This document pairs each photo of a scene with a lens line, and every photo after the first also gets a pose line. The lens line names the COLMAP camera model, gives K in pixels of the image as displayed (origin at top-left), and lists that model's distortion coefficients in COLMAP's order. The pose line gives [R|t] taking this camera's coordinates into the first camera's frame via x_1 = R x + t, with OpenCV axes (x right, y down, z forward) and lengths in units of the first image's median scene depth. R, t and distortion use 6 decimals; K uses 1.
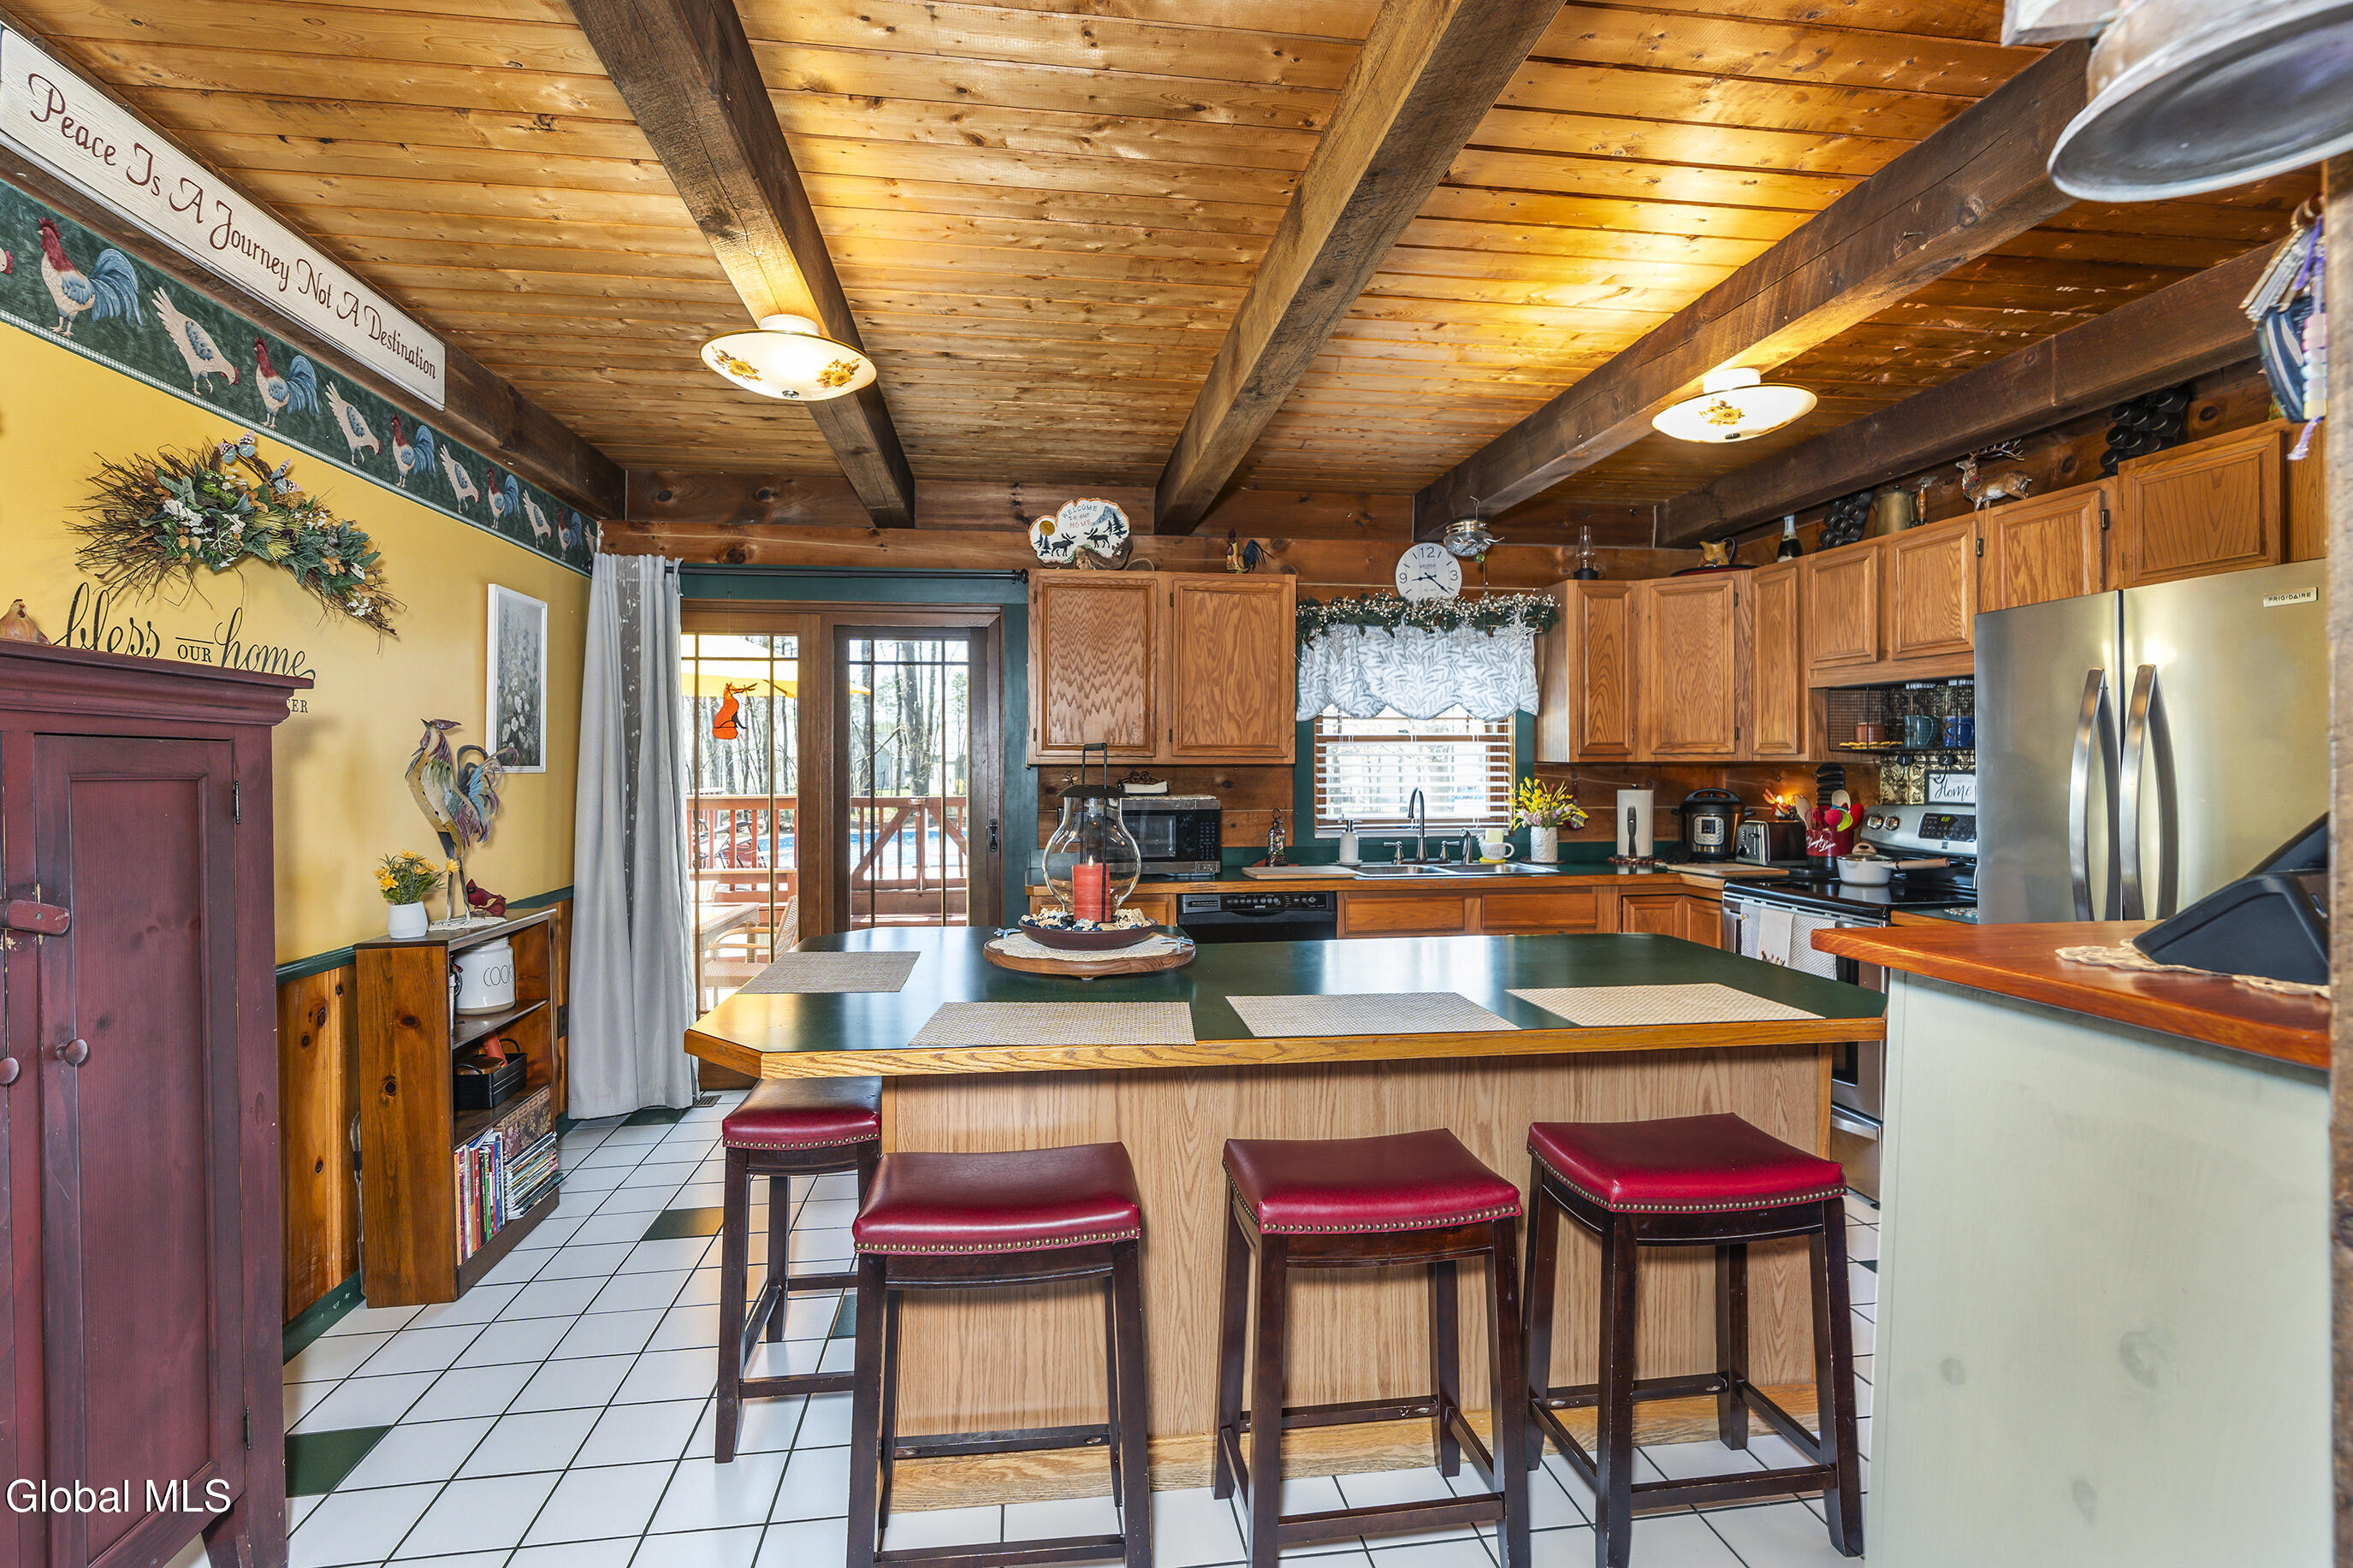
lens RADIAL K [[1074.5, 0, 1213.9], [0, 1074.5, 766.1], [0, 0, 1]] dist [0.000013, 0.000594]
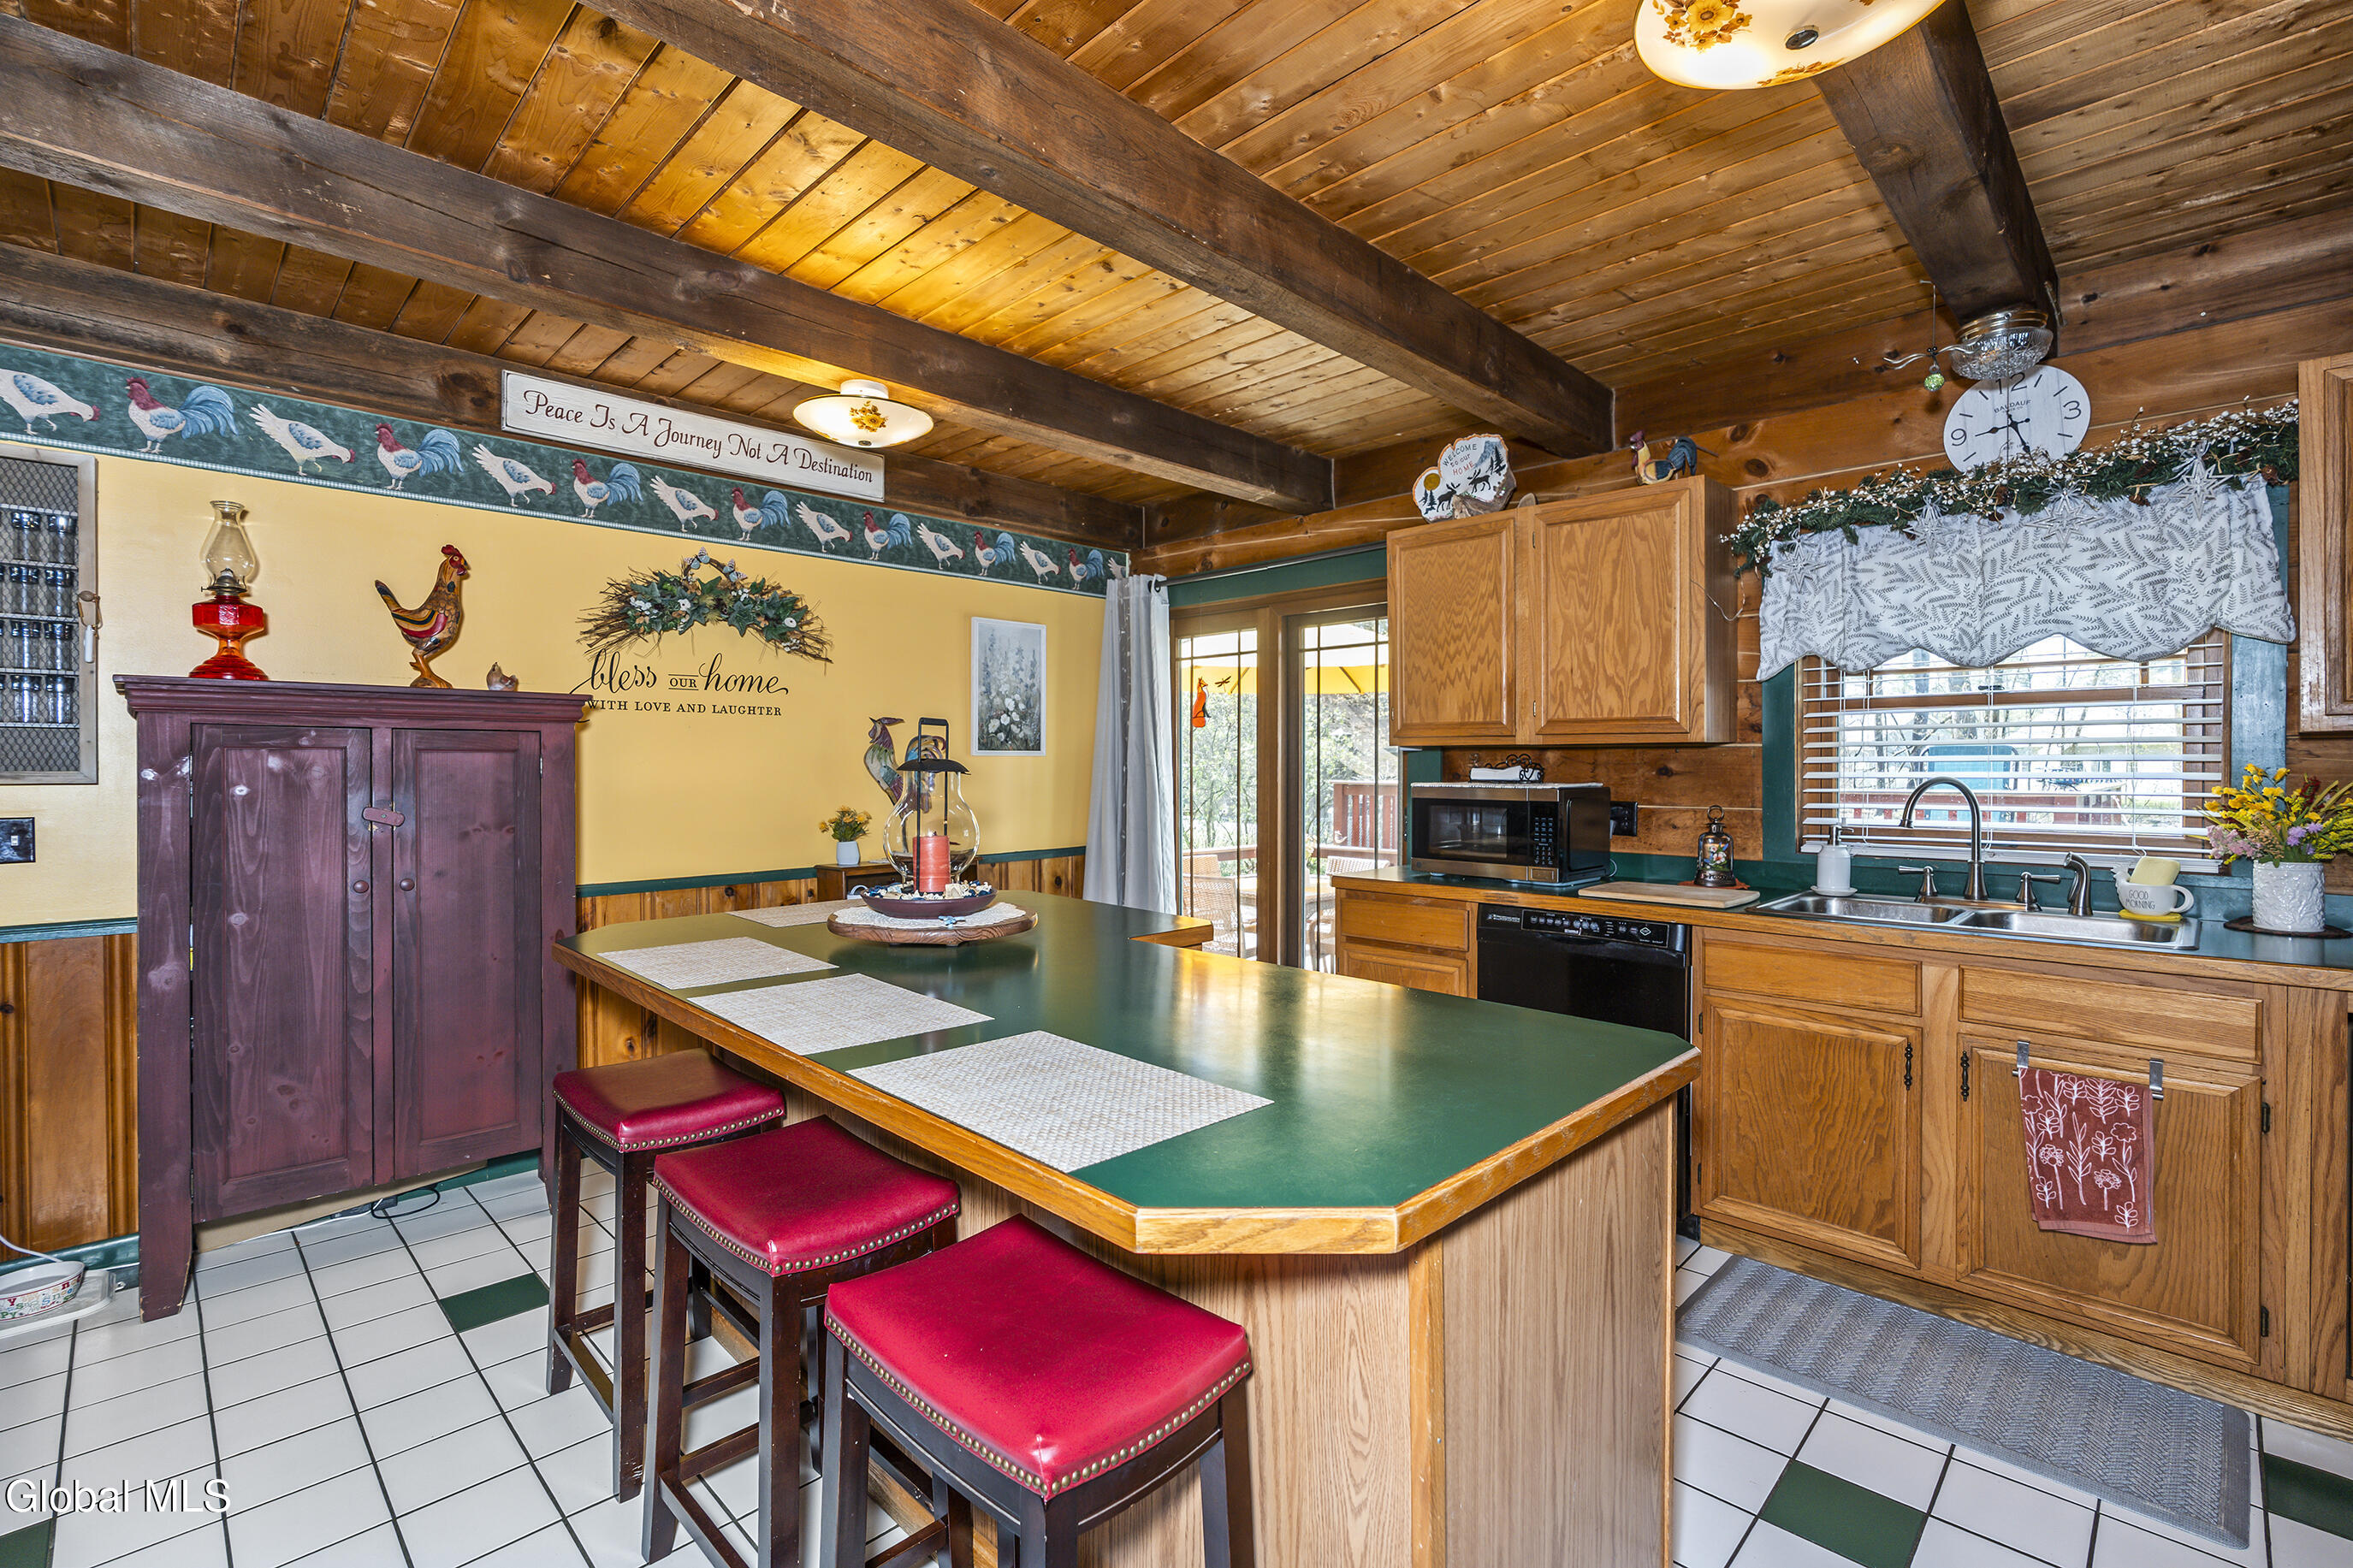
lens RADIAL K [[1050.8, 0, 1105.0], [0, 1050.8, 776.7], [0, 0, 1]] dist [-0.001493, 0.000073]
pose [[0.589770, 0.014189, -0.807447, 0.406818], [0.000546, 0.999838, 0.017969, 0.007967], [0.807571, -0.011038, 0.589667, 0.274840]]
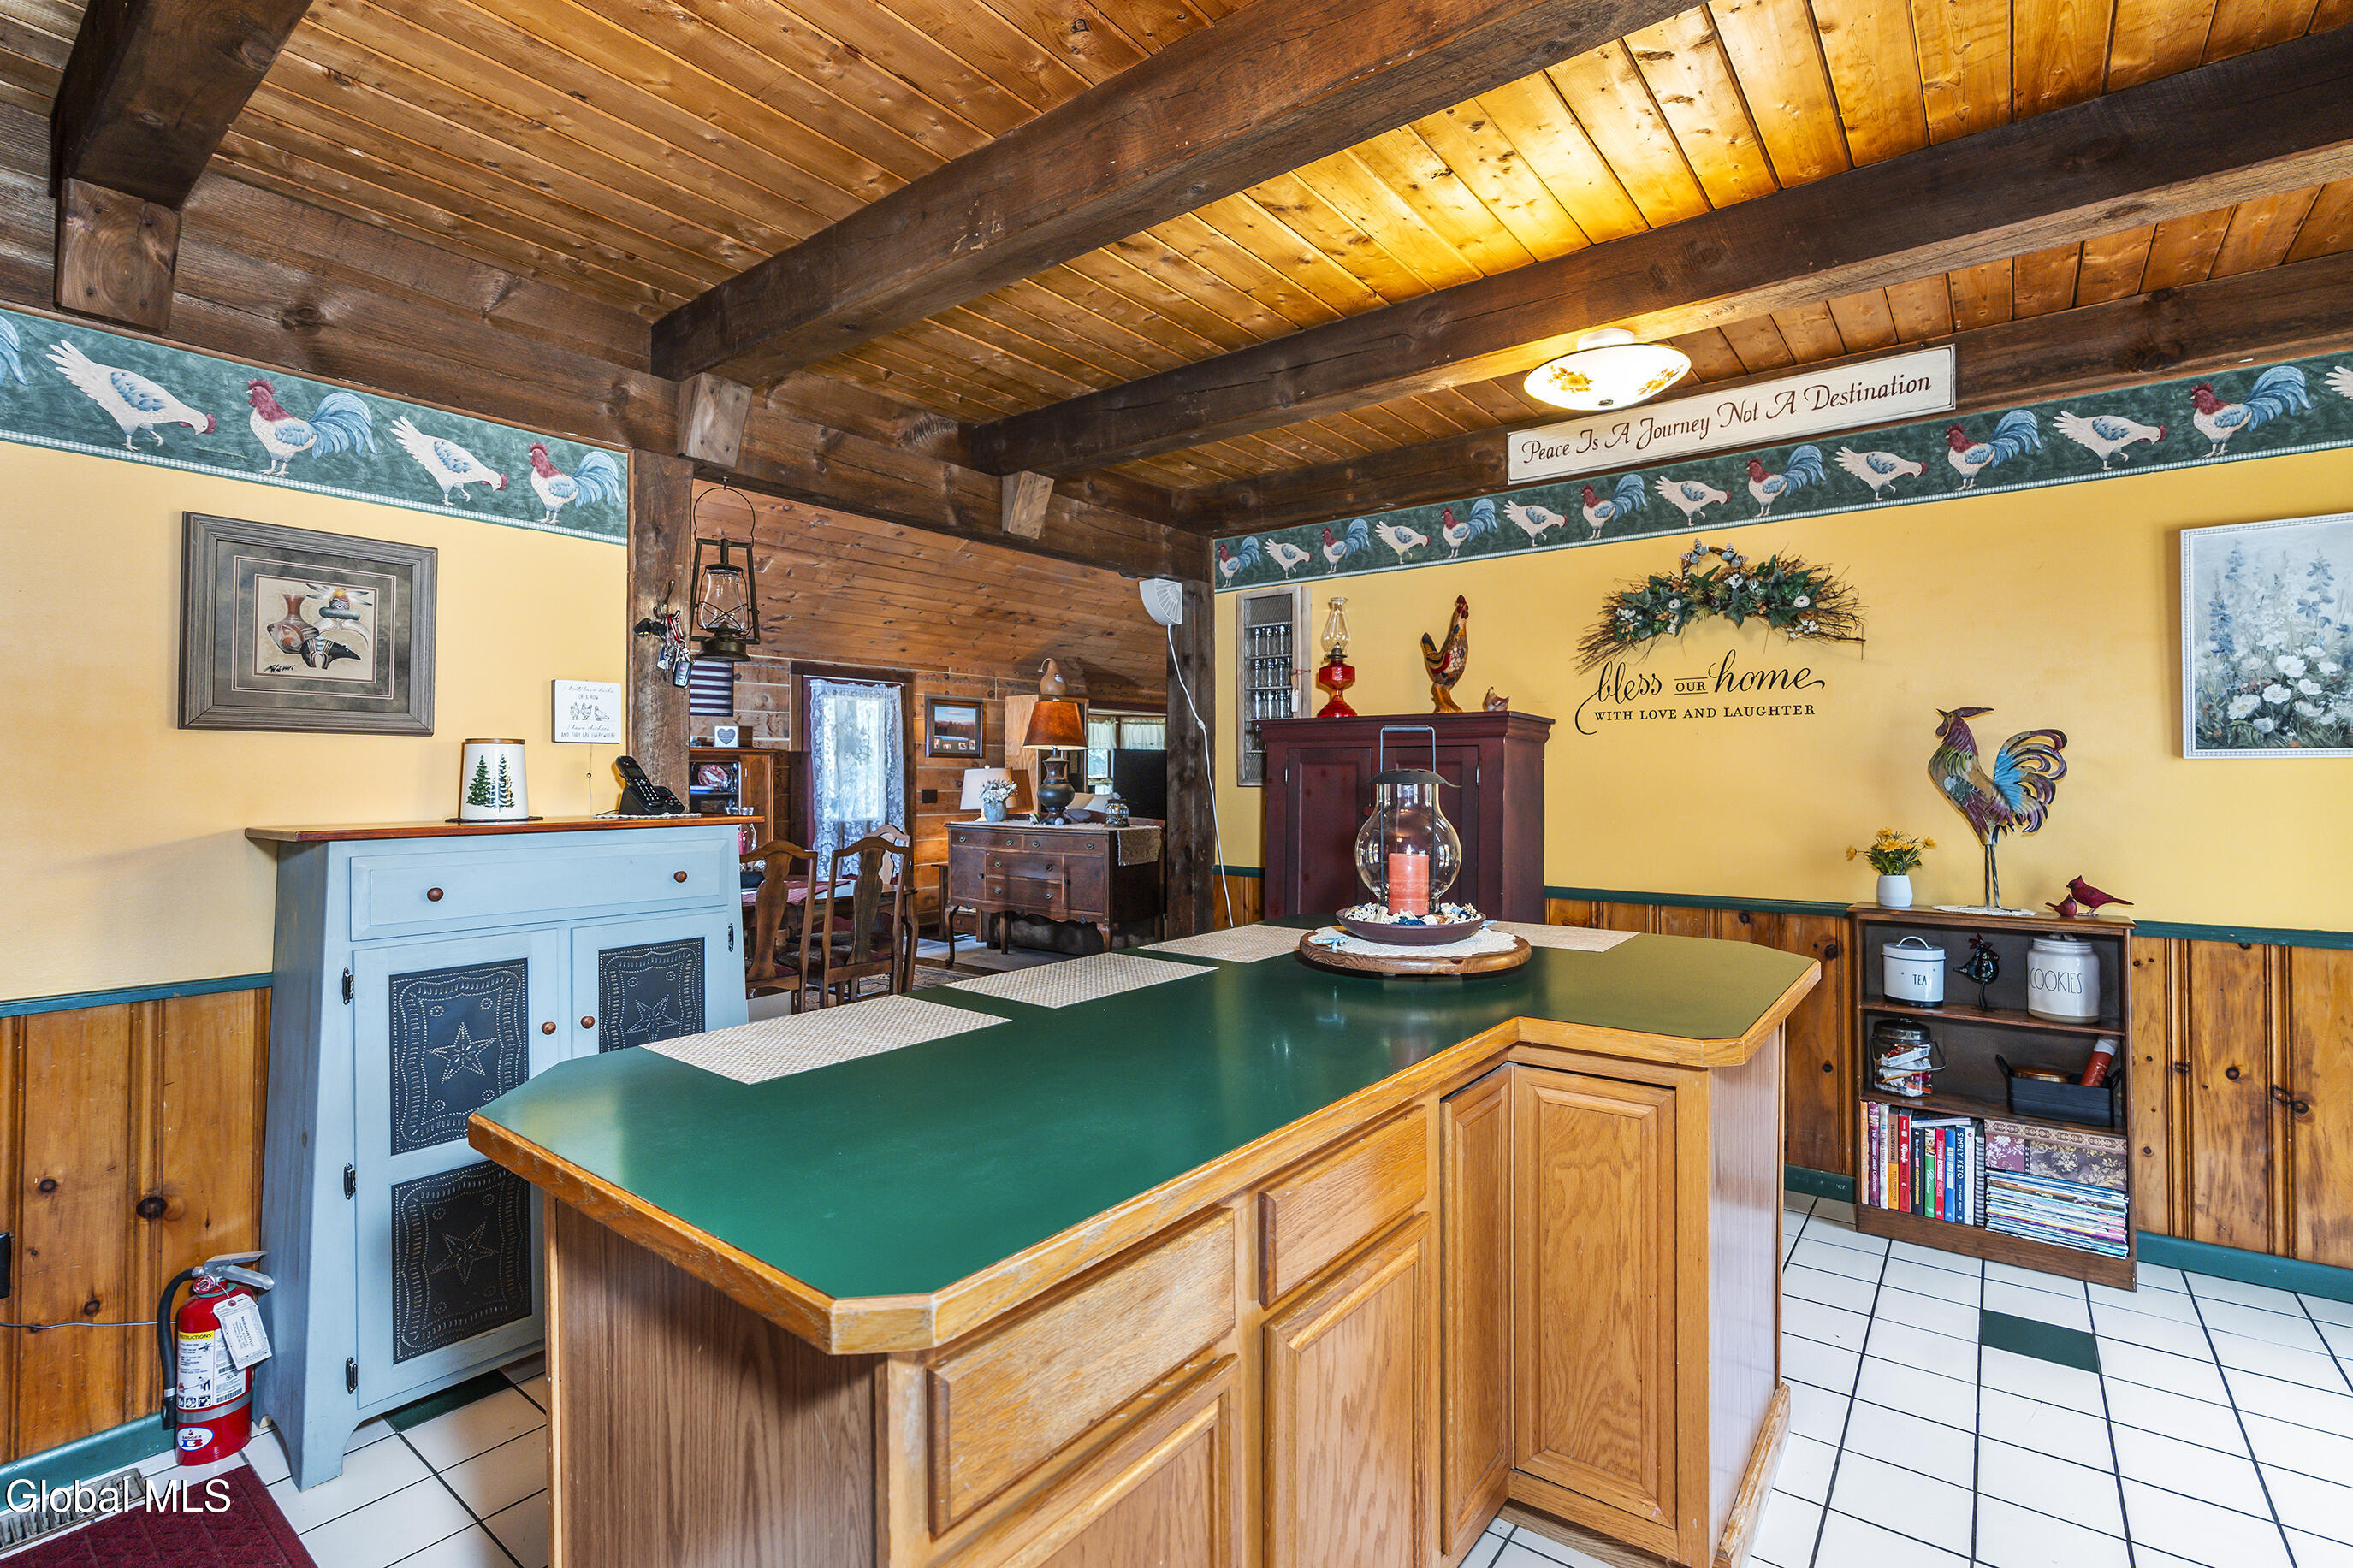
lens RADIAL K [[1083.2, 0, 1243.9], [0, 1083.2, 774.6], [0, 0, 1]] dist [0.000344, 0.000176]
pose [[-0.683325, 0.005206, -0.730096, 0.350452], [0.007161, 0.999974, 0.000429, 0.010954], [0.730080, -0.004935, -0.683344, 0.807011]]
